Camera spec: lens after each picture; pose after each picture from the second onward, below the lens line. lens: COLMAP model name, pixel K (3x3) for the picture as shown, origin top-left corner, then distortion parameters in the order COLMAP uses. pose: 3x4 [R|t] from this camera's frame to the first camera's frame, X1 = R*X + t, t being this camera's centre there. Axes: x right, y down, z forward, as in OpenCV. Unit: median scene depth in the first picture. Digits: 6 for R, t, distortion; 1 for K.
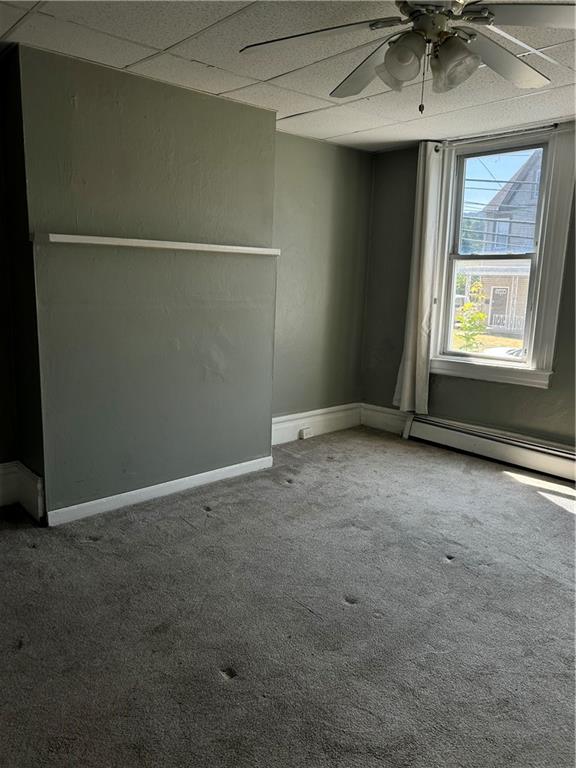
lens RADIAL K [[587.9, 0, 288.0], [0, 587.9, 384.0], [0, 0, 1]] dist [0.065438, -0.002661]
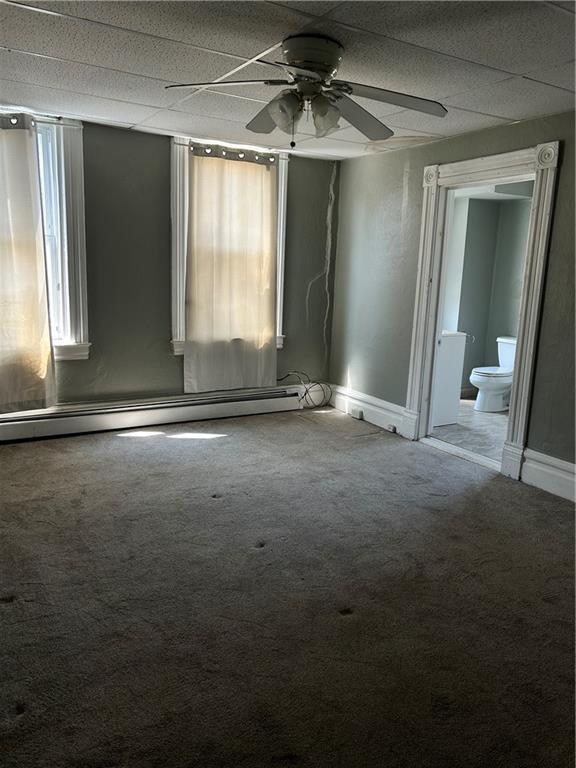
lens RADIAL K [[577.3, 0, 288.0], [0, 577.3, 384.0], [0, 0, 1]] dist [0.090915, -0.133015]
pose [[0.170941, -0.214854, 0.961570, -0.574486], [0.149363, 0.970306, 0.190254, -0.099295], [-0.973894, 0.111101, 0.197957, 0.419692]]
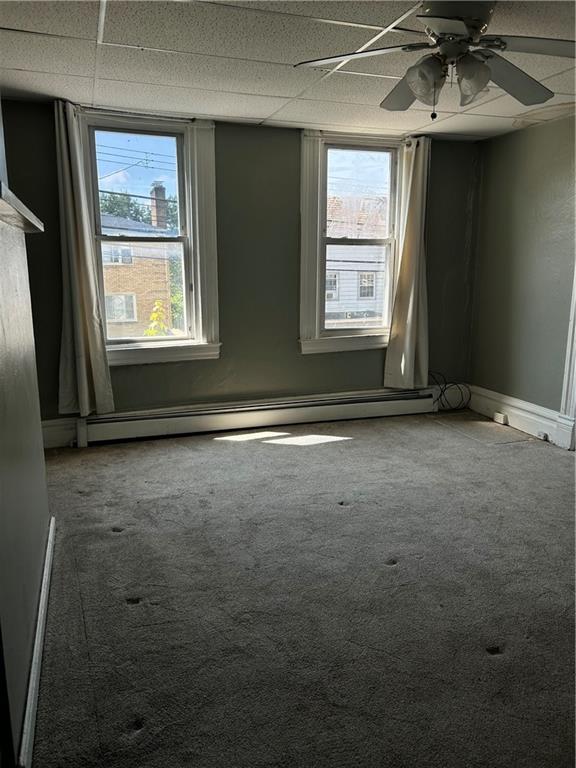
lens RADIAL K [[577.3, 0, 288.0], [0, 577.3, 384.0], [0, 0, 1]] dist [0.090915, -0.133015]
pose [[0.378830, -0.213194, 0.900575, -0.524312], [0.180168, 0.971476, 0.154190, -0.090811], [-0.907759, 0.103843, 0.406435, 0.436657]]
